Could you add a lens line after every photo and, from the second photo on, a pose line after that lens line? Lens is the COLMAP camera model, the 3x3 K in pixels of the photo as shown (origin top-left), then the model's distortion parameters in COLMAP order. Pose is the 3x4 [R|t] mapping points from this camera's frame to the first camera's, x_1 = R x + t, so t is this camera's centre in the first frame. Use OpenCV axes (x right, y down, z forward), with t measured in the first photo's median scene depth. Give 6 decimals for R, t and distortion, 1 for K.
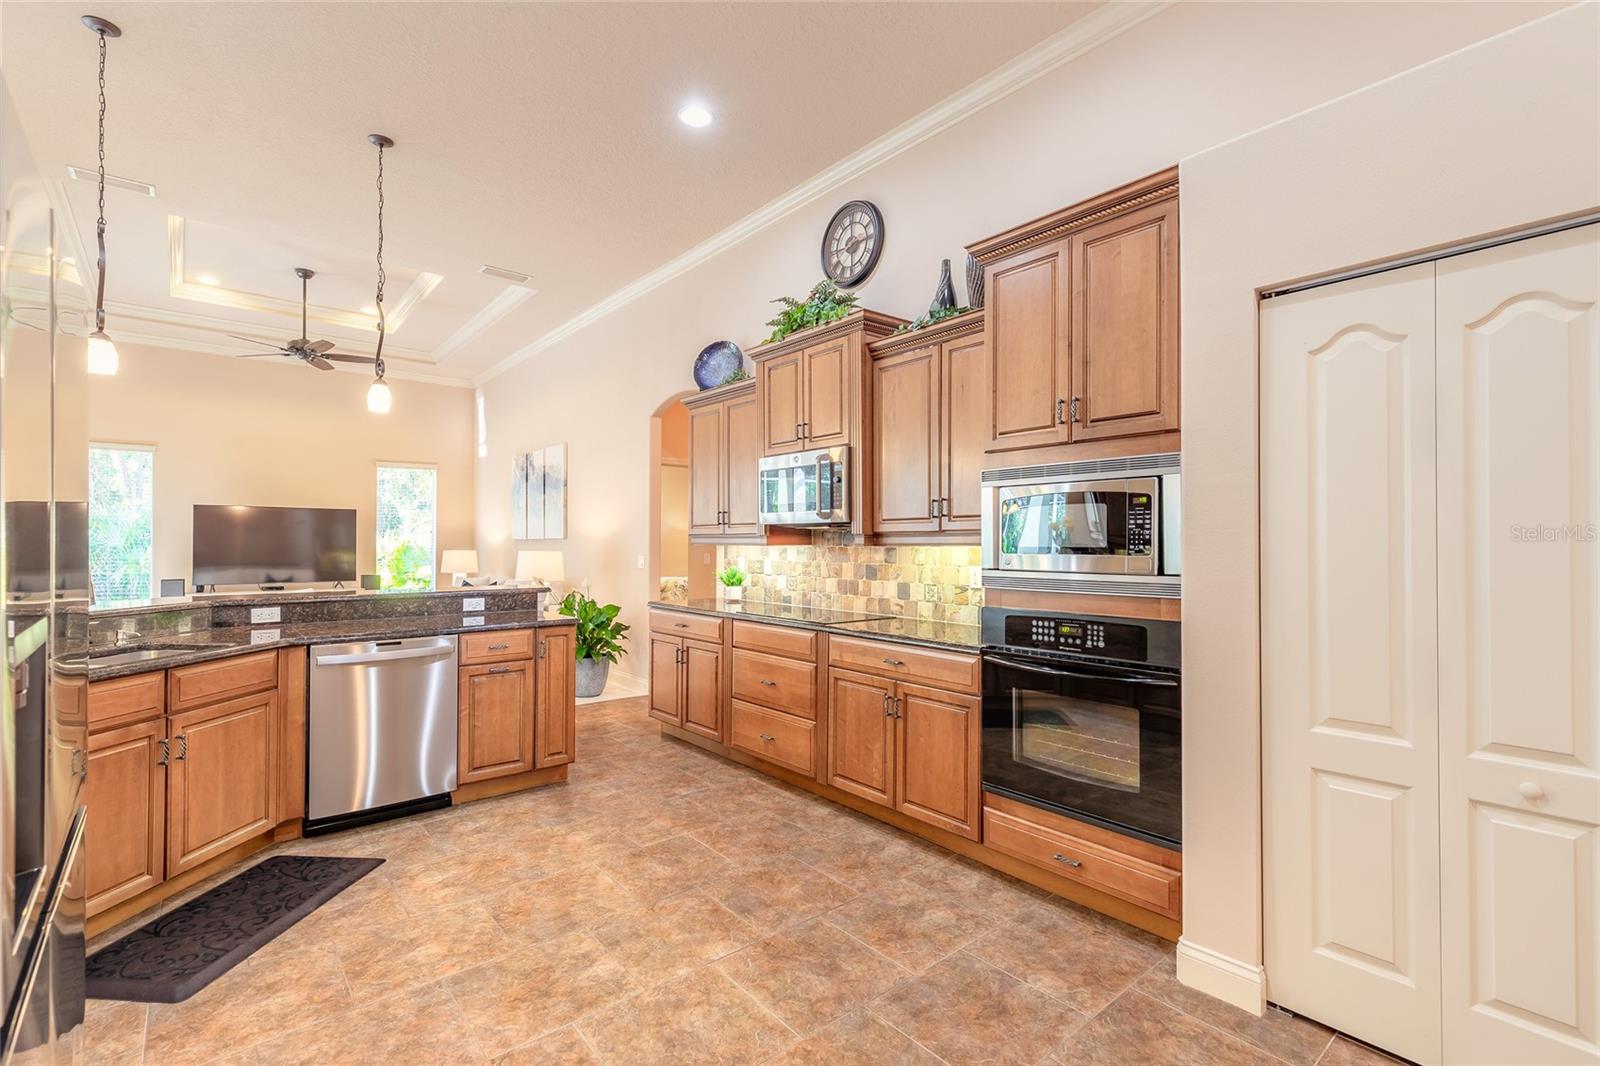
lens RADIAL K [[719.0, 0, 798.5], [0, 719.0, 539.0], [0, 0, 1]] dist [0.006813, -0.001927]
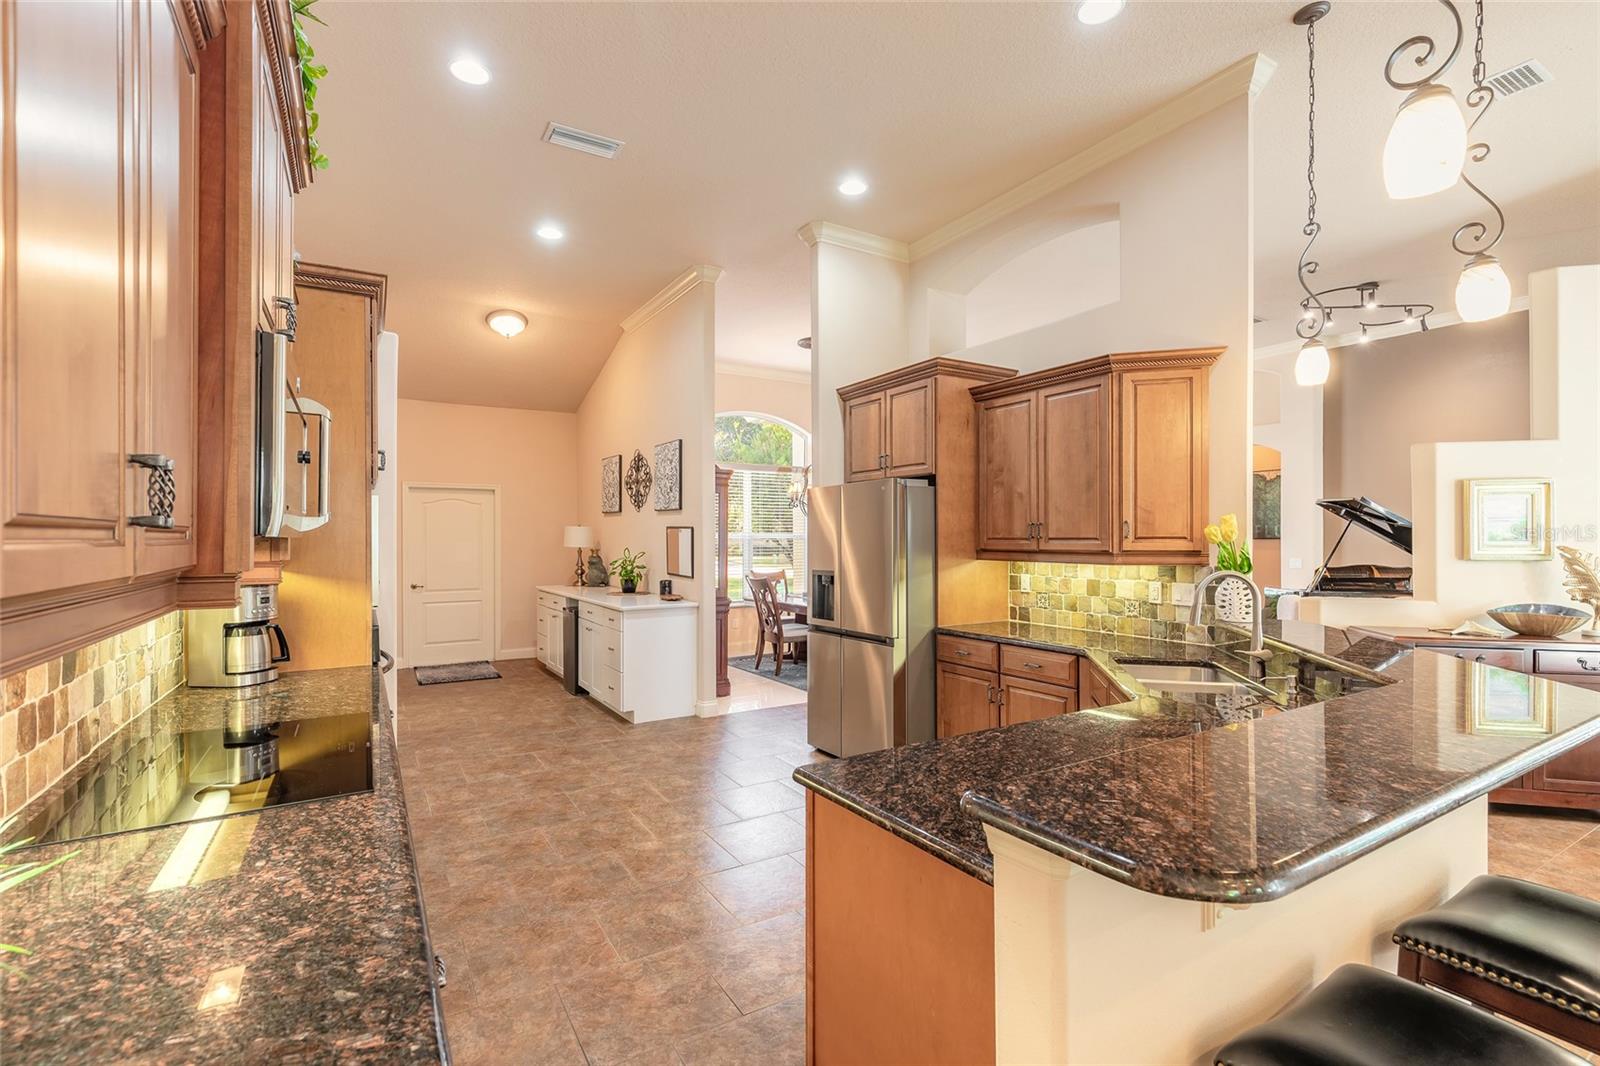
lens RADIAL K [[719.0, 0, 797.4], [0, 719.0, 536.8], [0, 0, 1]] dist [0.006813, -0.001927]
pose [[-0.988499, -0.000253, 0.151230, -0.444896], [-0.001715, 0.999953, -0.009540, -0.023340], [-0.151220, -0.009690, -0.988453, 1.712359]]
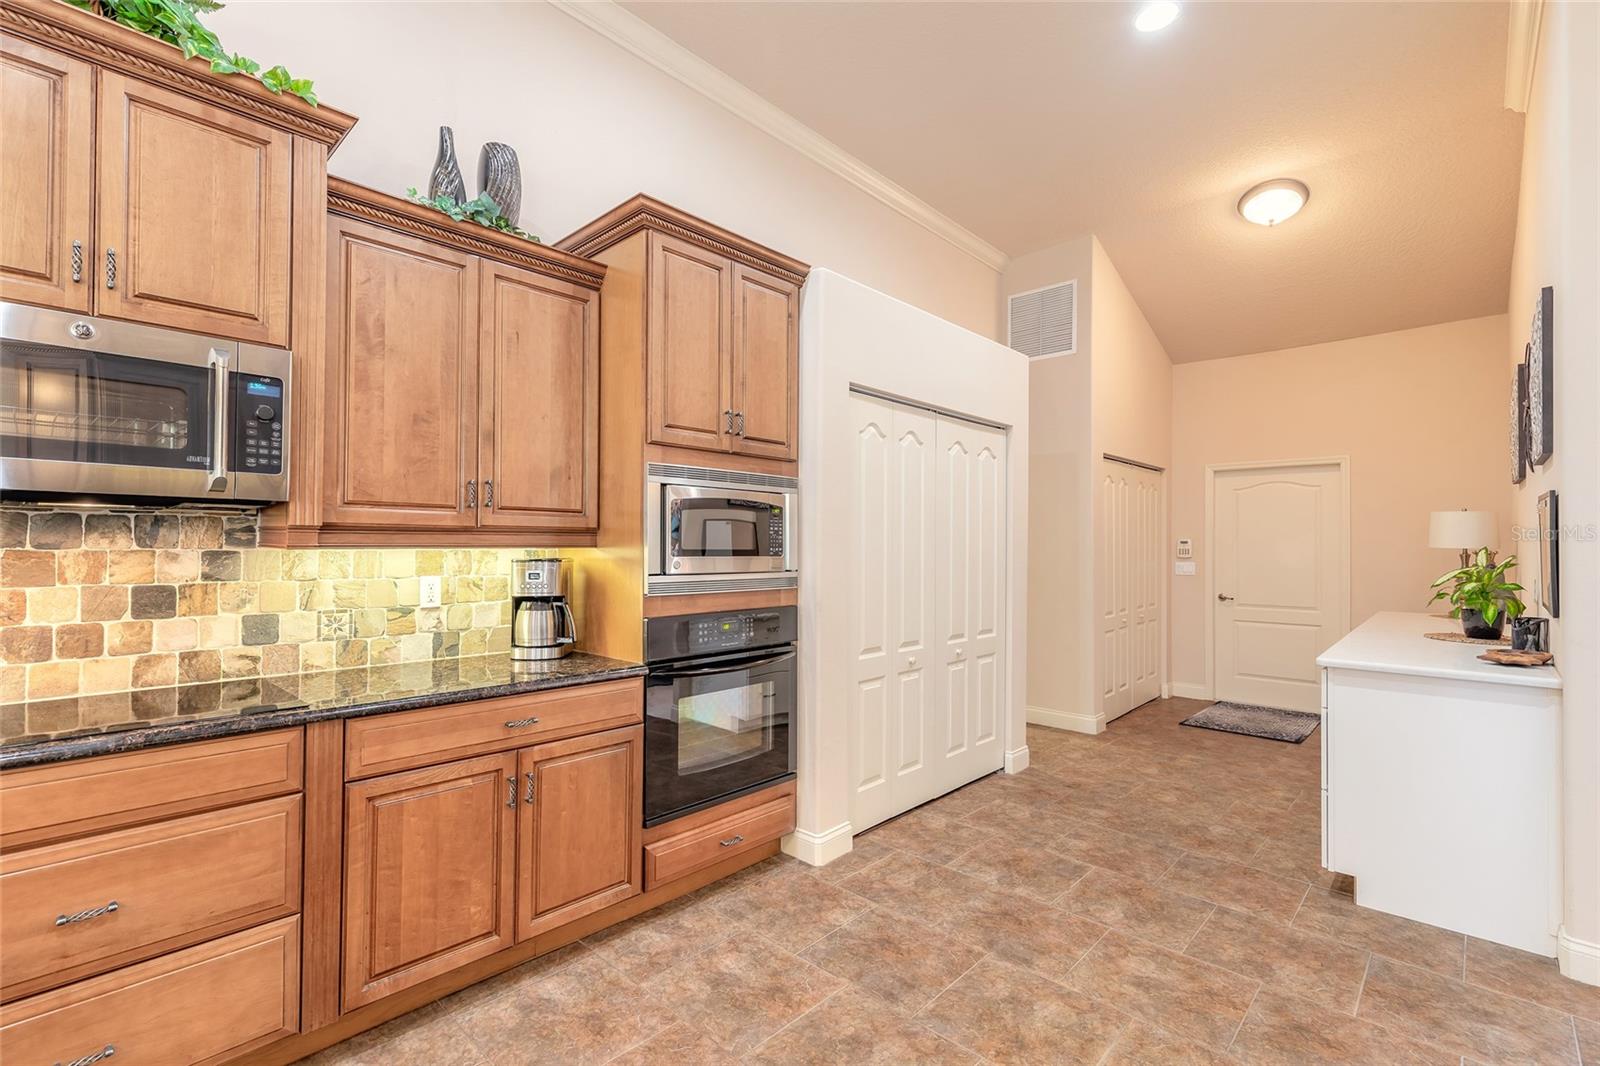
lens RADIAL K [[719.0, 0, 792.4], [0, 719.0, 537.1], [0, 0, 1]] dist [0.006813, -0.001927]
pose [[-0.113727, 0.006556, 0.993490, -0.555723], [-0.015284, 0.999848, -0.008348, 0.000199], [-0.993394, -0.016134, -0.113610, 0.815546]]
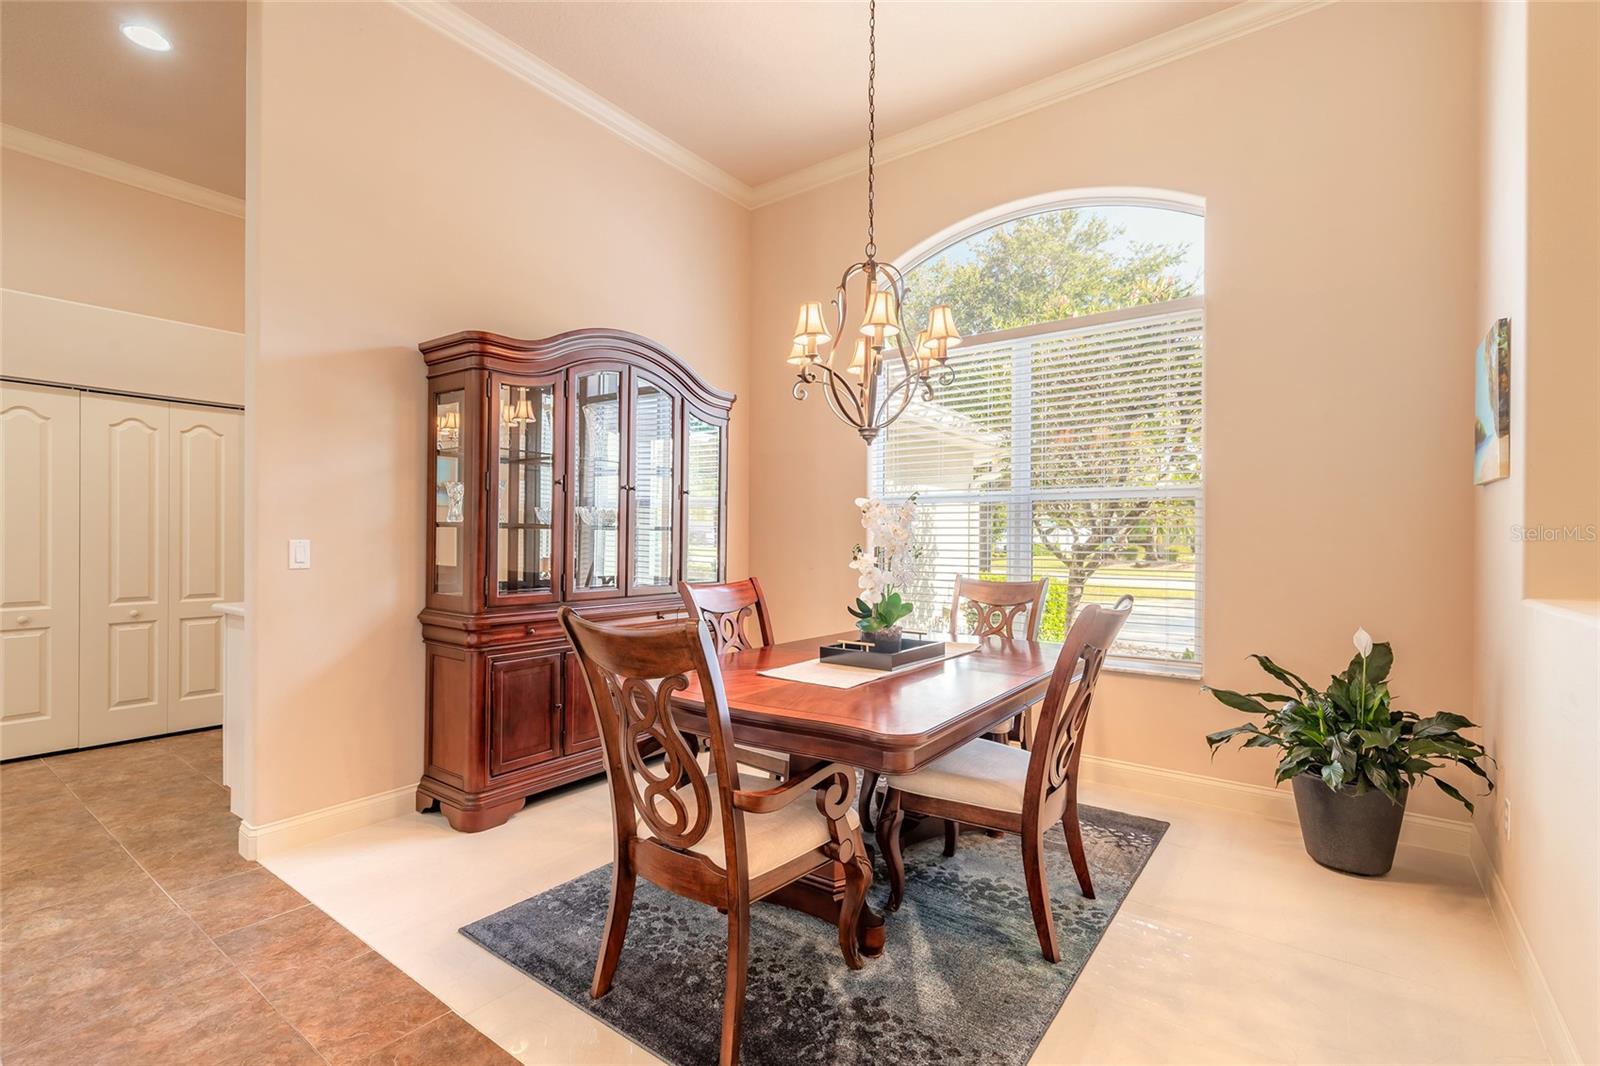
lens RADIAL K [[719.0, 0, 790.5], [0, 719.0, 539.9], [0, 0, 1]] dist [0.006813, -0.001927]
pose [[-0.193111, 0.013329, 0.981086, -0.890915], [-0.003644, 0.999891, -0.014302, 0.057830], [-0.981170, -0.006337, -0.193041, -0.487038]]
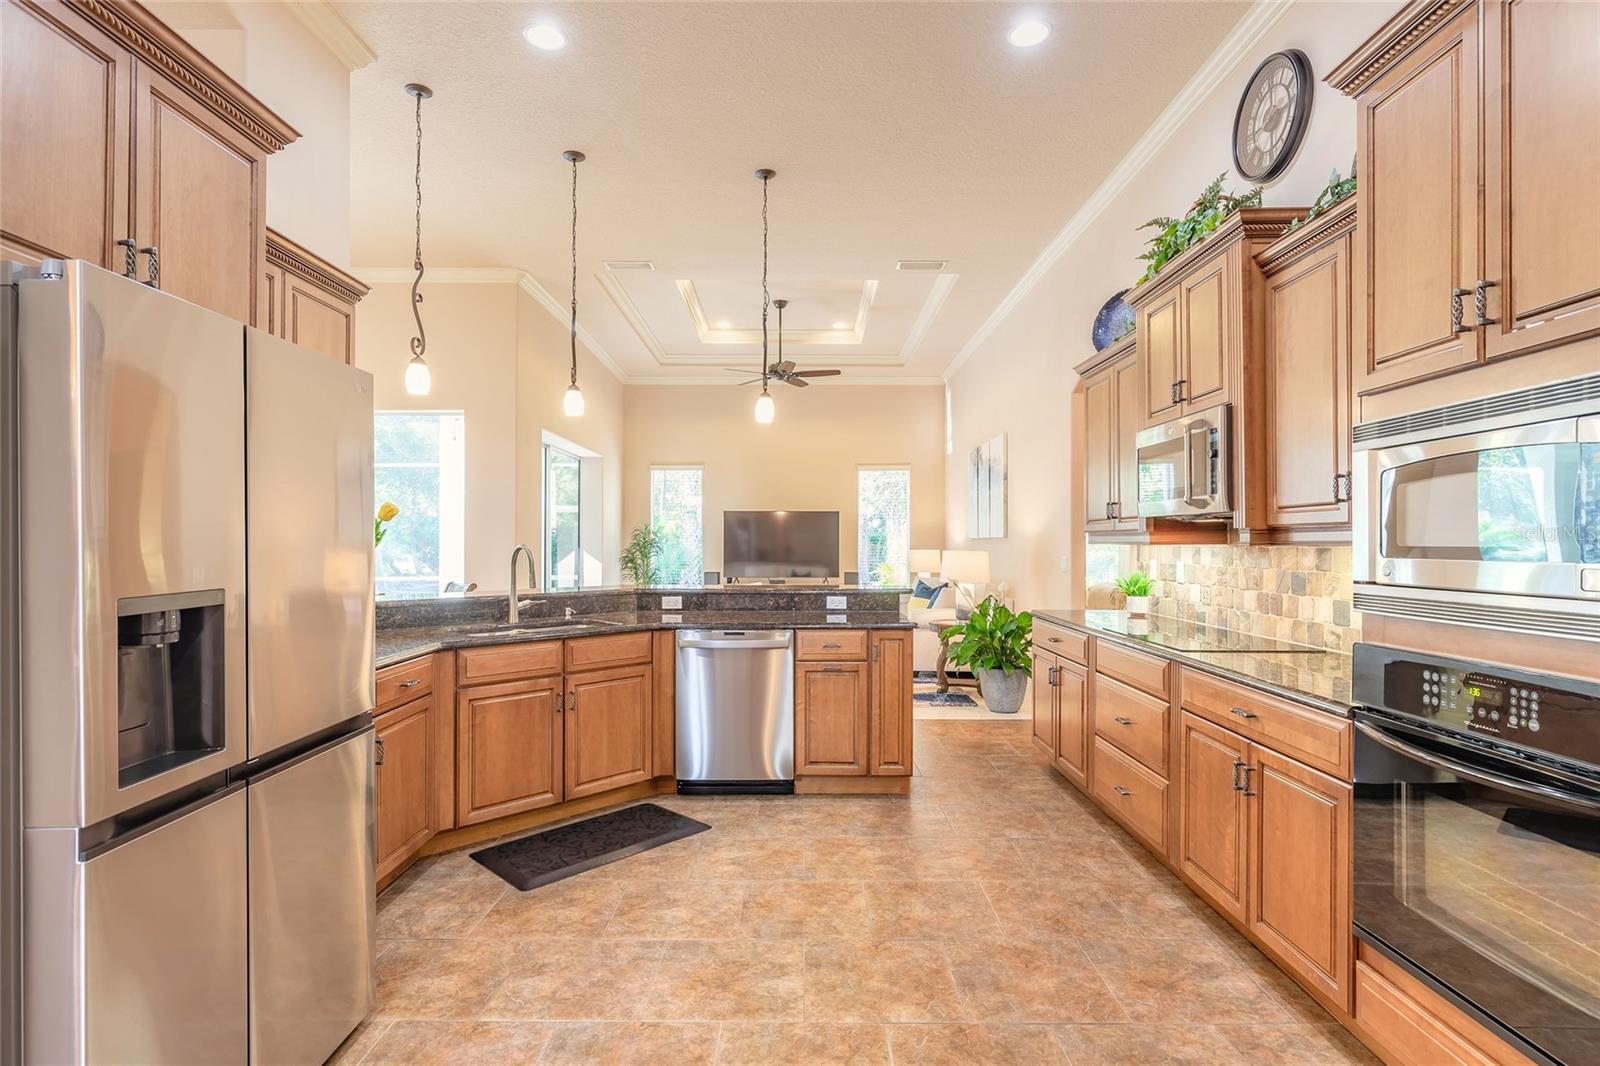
lens RADIAL K [[794.0, 0, 796.3], [0, 794.0, 539.3], [0, 0, 1]] dist [-0.000304, -0.002374]
pose [[0.763994, -0.003873, -0.645212, 0.290850], [0.004978, 0.999988, -0.000107, 0.001999], [0.645204, -0.003130, 0.764004, 0.139352]]
